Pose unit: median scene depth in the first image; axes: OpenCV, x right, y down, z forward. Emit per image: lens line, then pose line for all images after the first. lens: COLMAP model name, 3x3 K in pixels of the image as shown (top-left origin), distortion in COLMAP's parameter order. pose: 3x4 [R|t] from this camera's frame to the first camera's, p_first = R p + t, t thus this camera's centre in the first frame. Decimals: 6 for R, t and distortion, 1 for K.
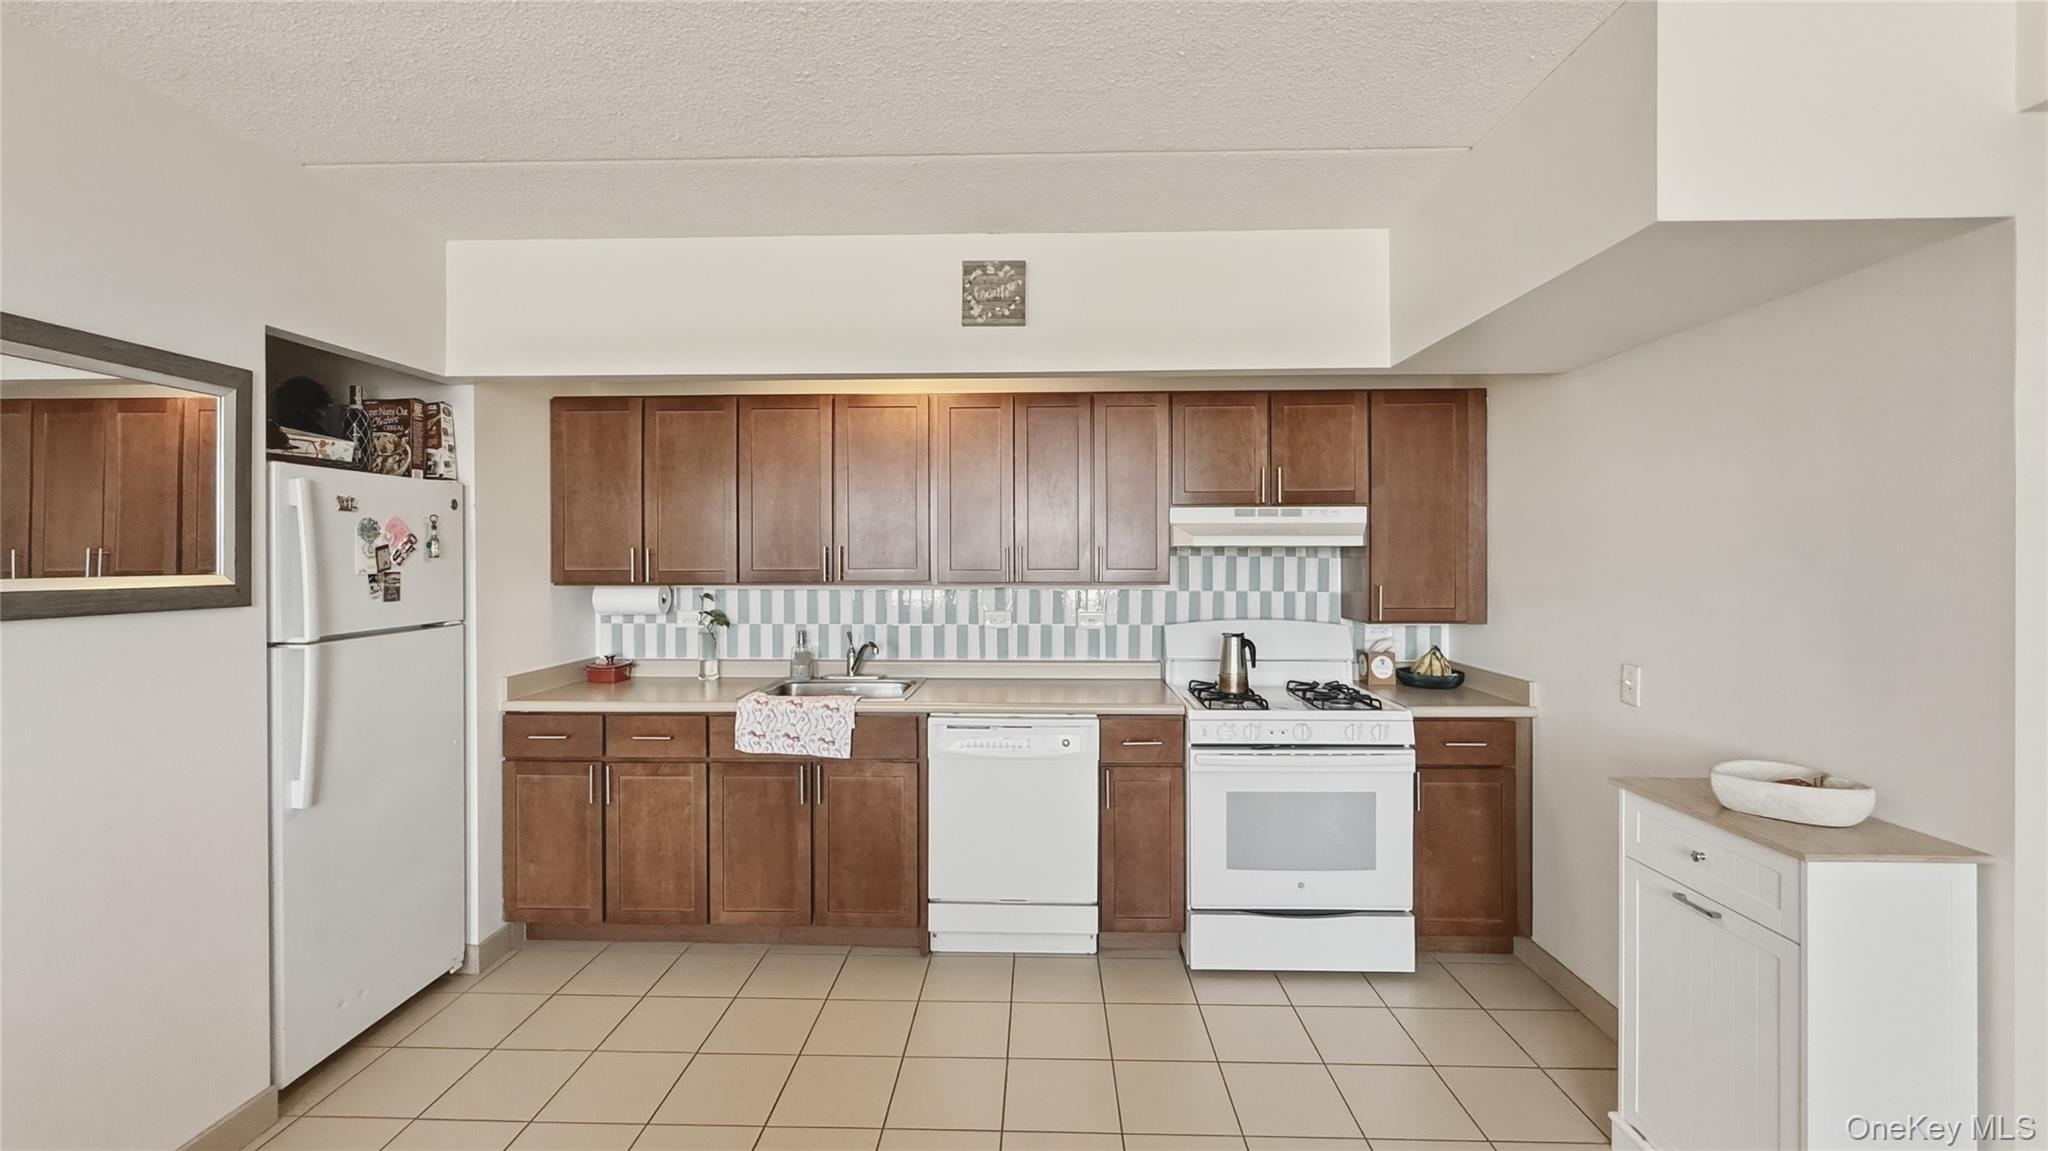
lens RADIAL K [[827.4, 0, 1021.3], [0, 827.4, 561.7], [0, 0, 1]] dist [0.001140, 0.000067]
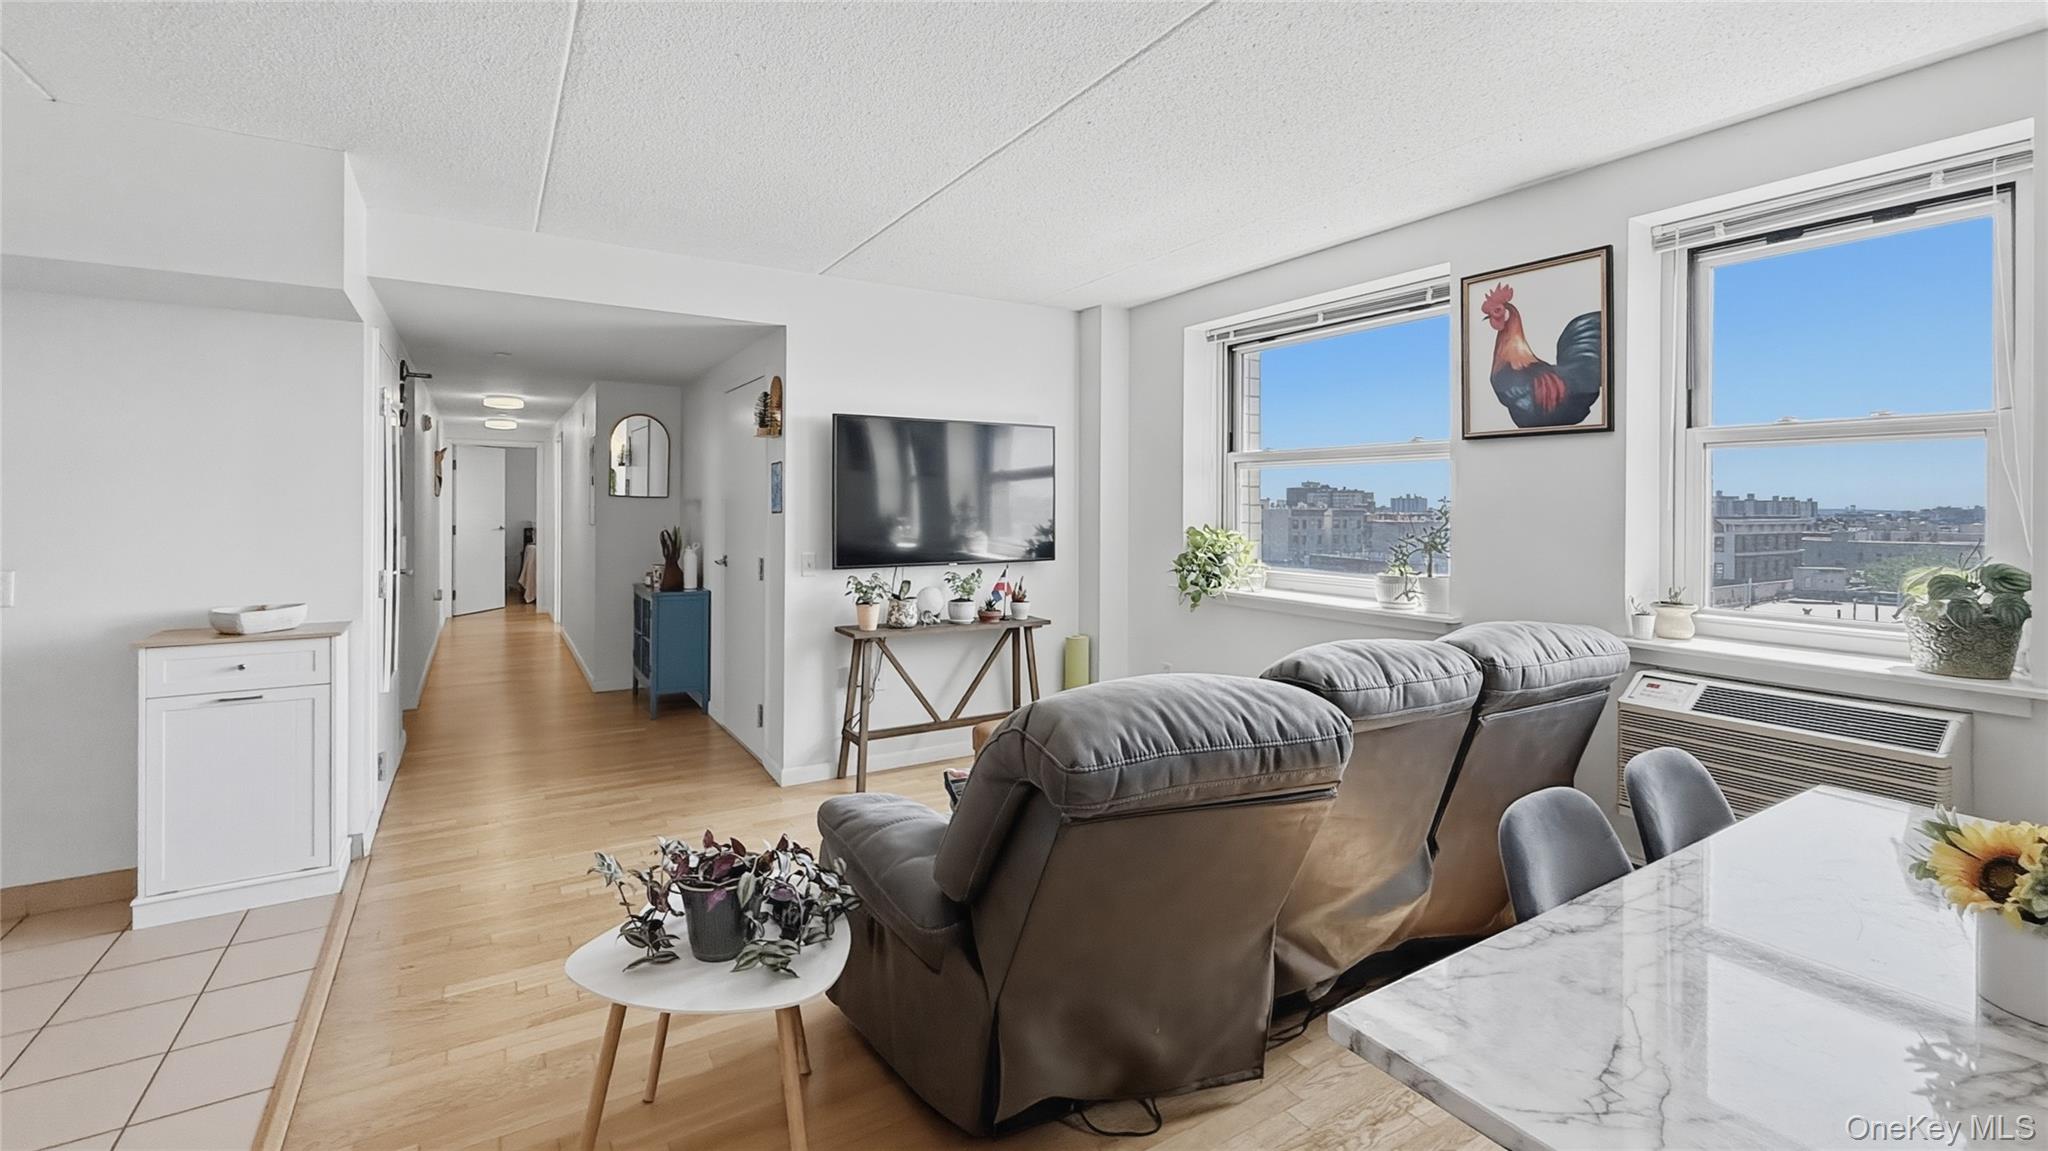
lens RADIAL K [[871.3, 0, 1020.1], [0, 871.3, 508.0], [0, 0, 1]] dist [-0.002973, 0.000107]
pose [[-0.550328, -0.005280, 0.834932, -0.810964], [-0.000966, 0.999983, 0.005687, 0.025825], [-0.834948, 0.002324, -0.550324, 0.399336]]
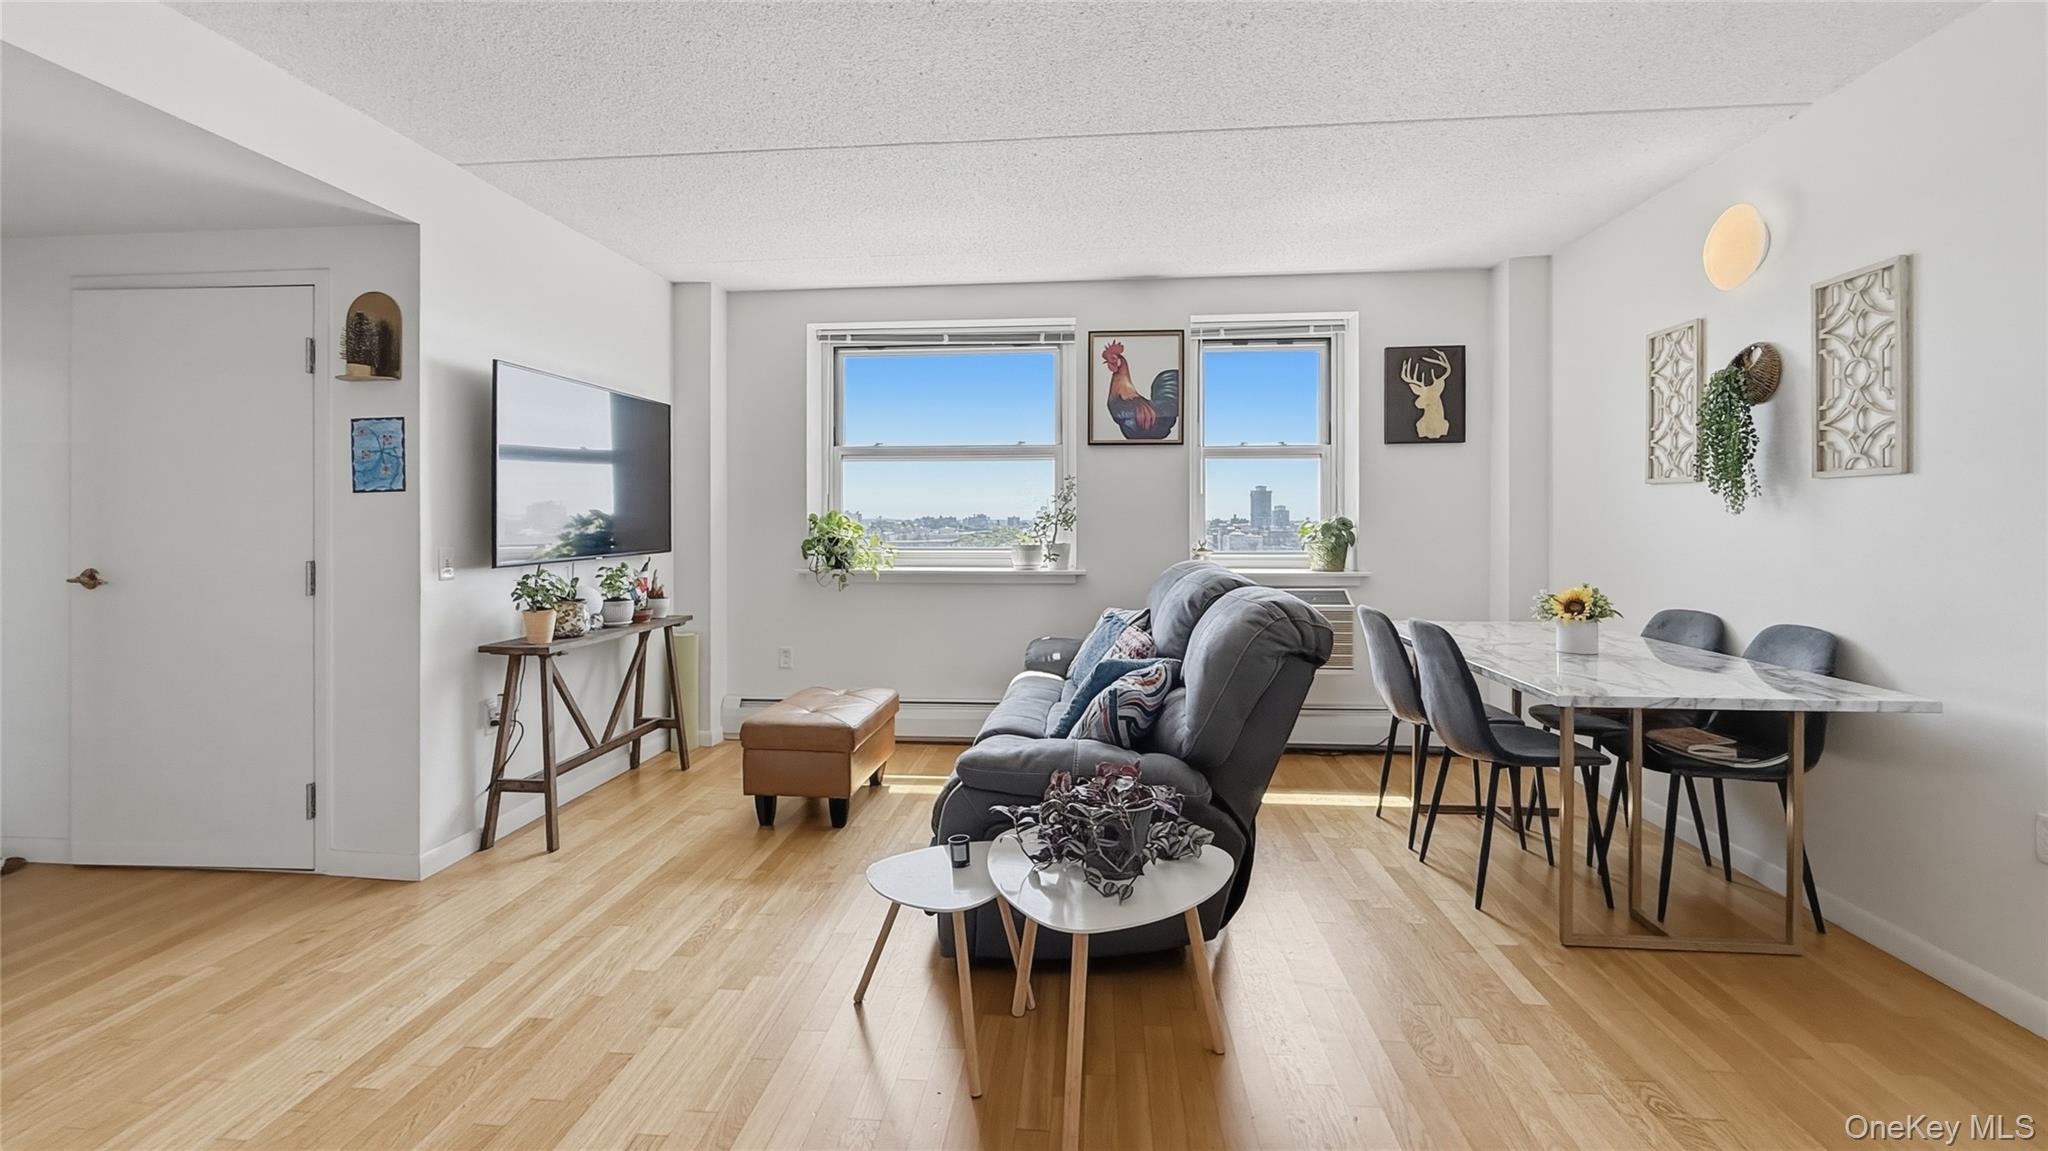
lens RADIAL K [[854.8, 0, 1022.6], [0, 854.8, 522.3], [0, 0, 1]] dist [-0.001161, -0.000201]
pose [[-0.998401, 0.002420, 0.056484, -0.165398], [0.002910, 0.999959, 0.008595, 0.071350], [-0.056460, 0.008745, -0.998367, 0.873178]]
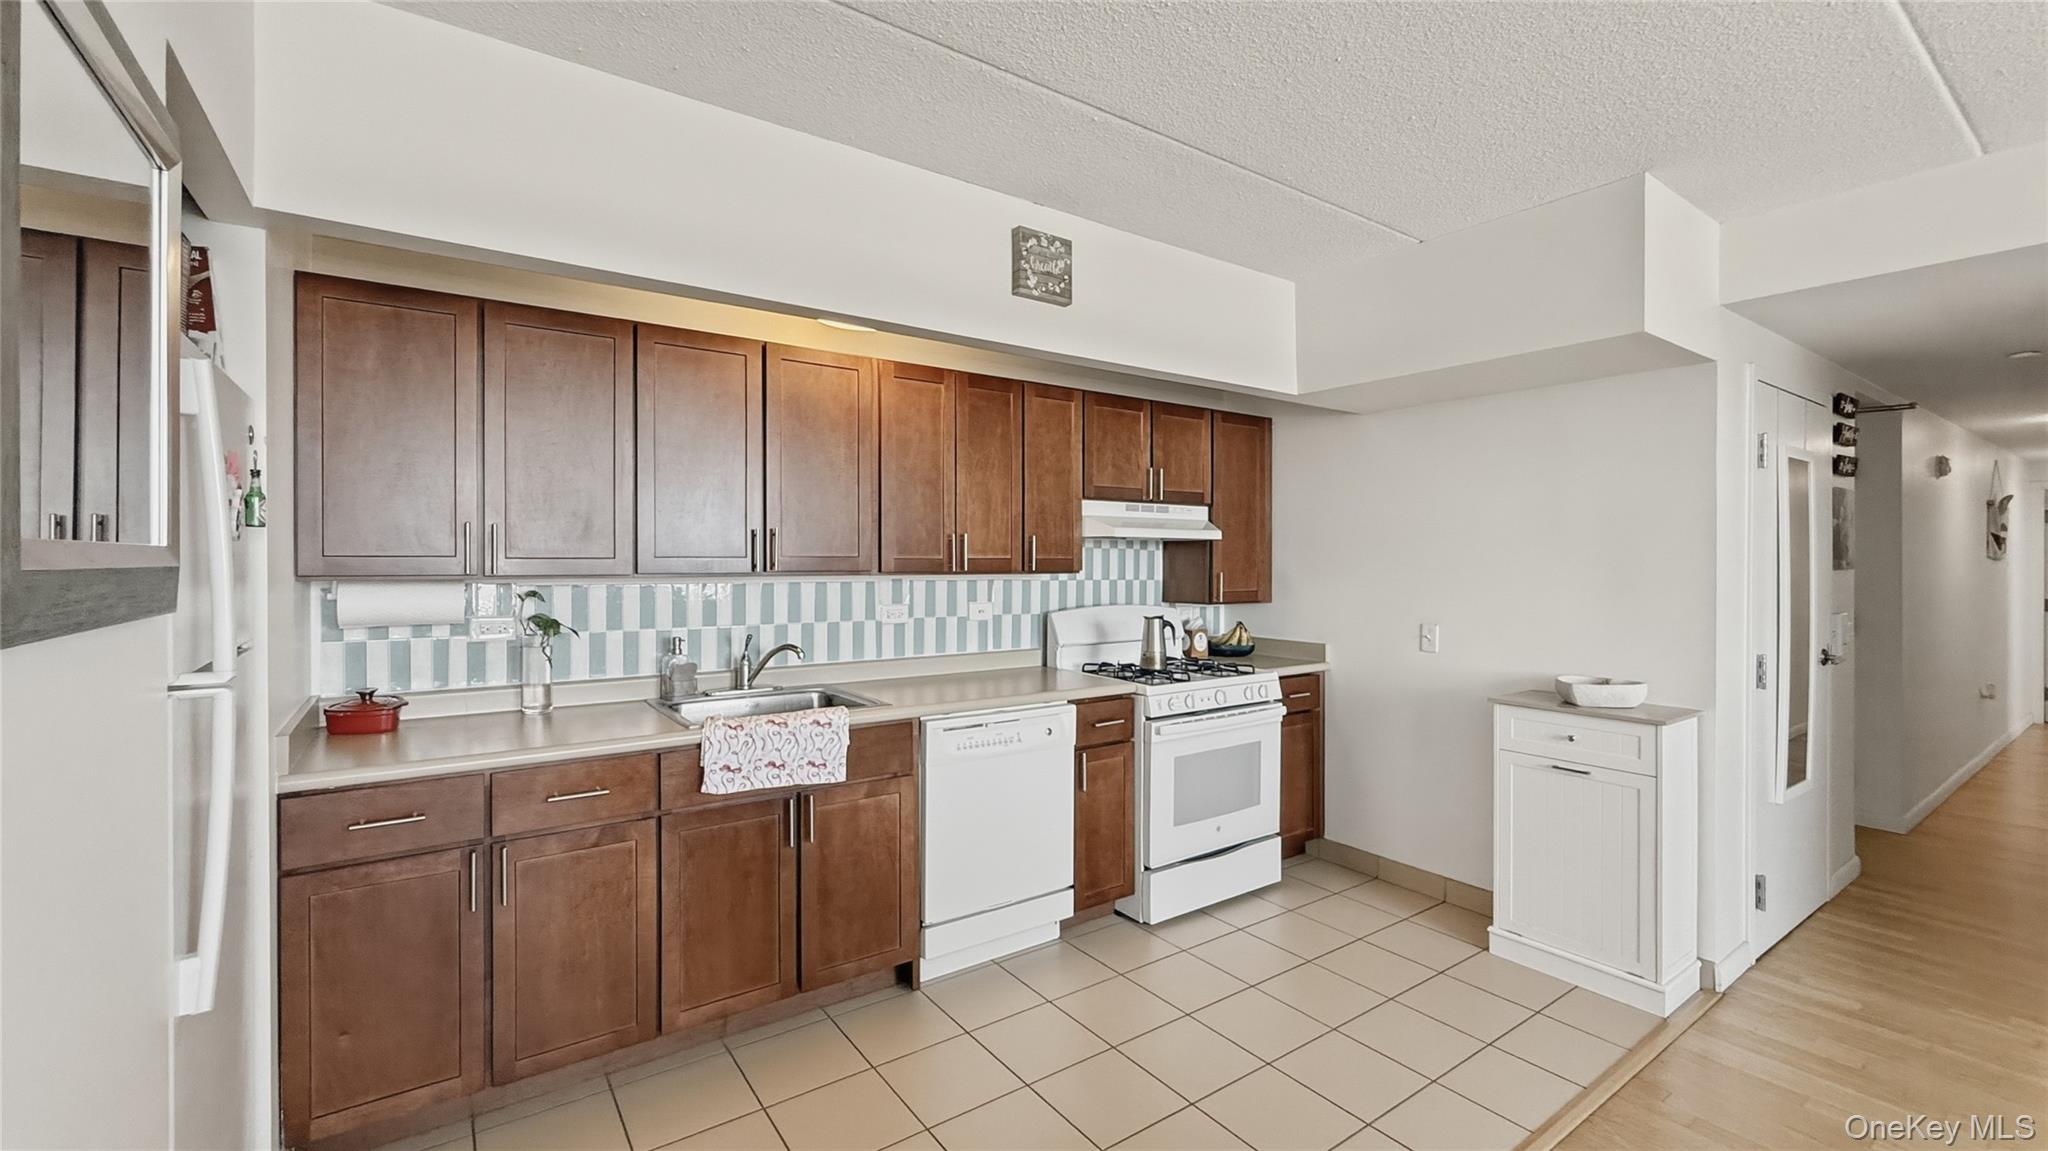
lens RADIAL K [[838.9, 0, 1017.7], [0, 838.9, 564.5], [0, 0, 1]] dist [-0.000119, -0.000047]
pose [[0.801626, 0.000654, 0.597825, -0.569502], [-0.001672, 0.999998, 0.001147, 0.017122], [-0.597823, -0.001919, 0.801626, 0.212770]]
